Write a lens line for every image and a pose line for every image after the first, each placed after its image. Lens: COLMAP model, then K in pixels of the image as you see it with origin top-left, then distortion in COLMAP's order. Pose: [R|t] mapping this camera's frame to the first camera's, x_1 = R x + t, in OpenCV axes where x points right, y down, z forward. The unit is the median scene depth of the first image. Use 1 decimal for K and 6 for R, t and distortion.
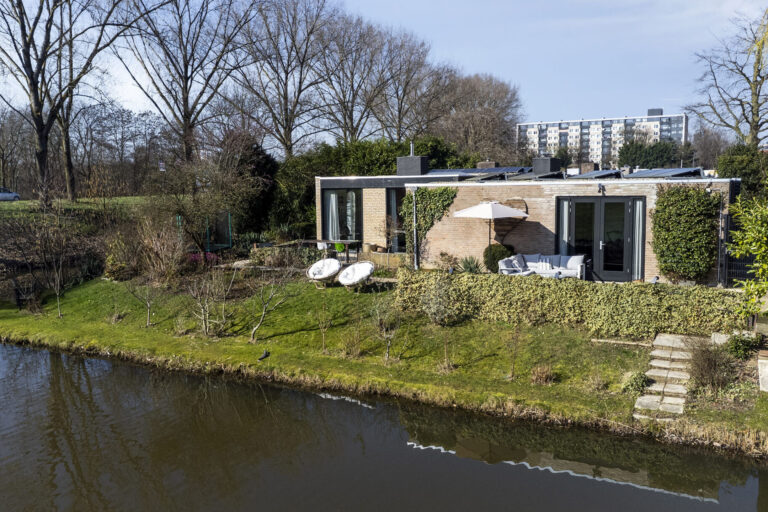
lens RADIAL K [[696.1, 0, 384.0], [0, 696.1, 256.0], [0, 0, 1]] dist [0.033173, -0.013134]
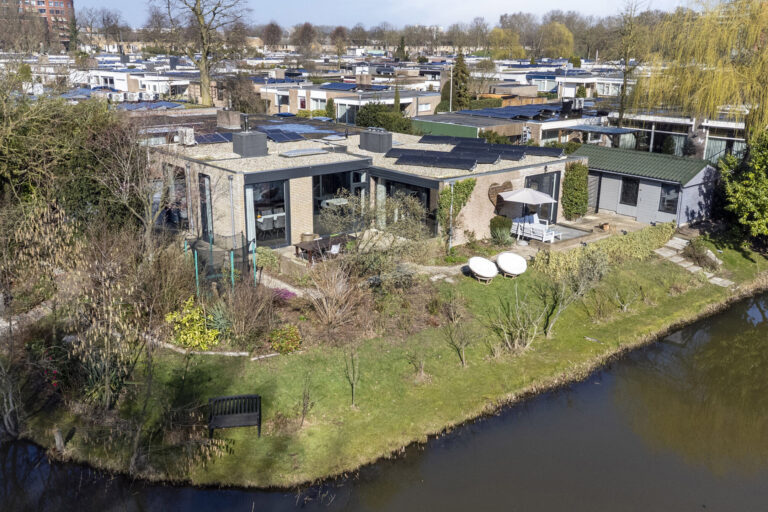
lens RADIAL K [[722.9, 0, 372.5], [0, 722.9, 254.0], [0, 0, 1]] dist [0.009487, -0.006404]
pose [[0.386501, -0.241556, 0.890094, -1.250574], [0.083665, 0.970296, 0.226993, -0.297633], [-0.918486, -0.013263, 0.395230, 0.699165]]
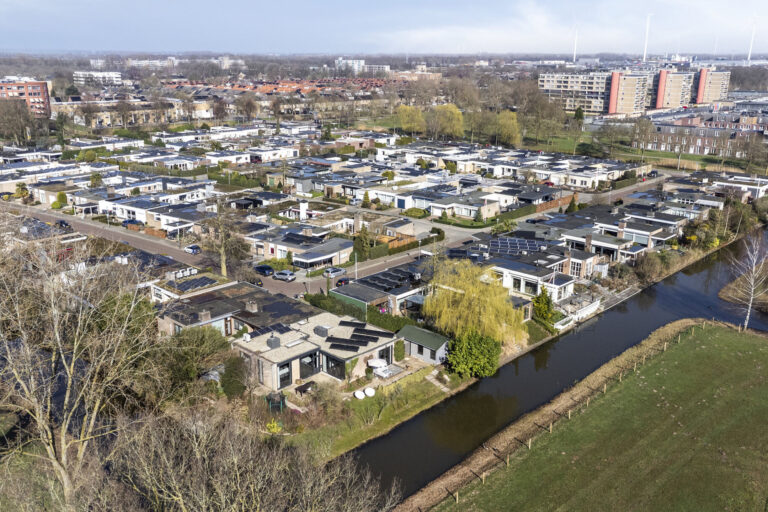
lens RADIAL K [[696.1, 0, 384.0], [0, 696.1, 256.0], [0, 0, 1]] dist [0.033173, -0.013134]
pose [[0.276595, -0.259041, 0.925415, -3.198317], [0.089053, 0.965750, 0.243714, -1.539654], [-0.956851, 0.015000, 0.290190, -0.162415]]
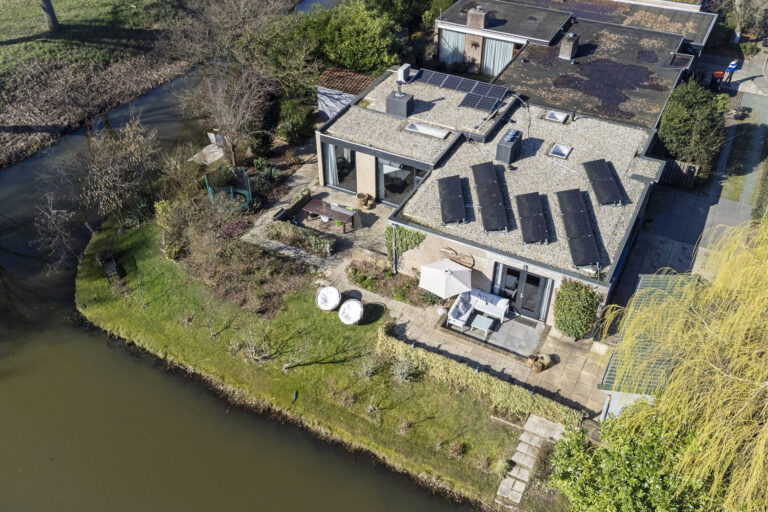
lens RADIAL K [[696.1, 0, 384.0], [0, 696.1, 256.0], [0, 0, 1]] dist [0.033173, -0.013134]
pose [[0.999941, 0.010810, 0.000816, 0.026623], [-0.009428, 0.830100, 0.557535, -0.861489], [0.005350, -0.557509, 0.830153, -0.137538]]
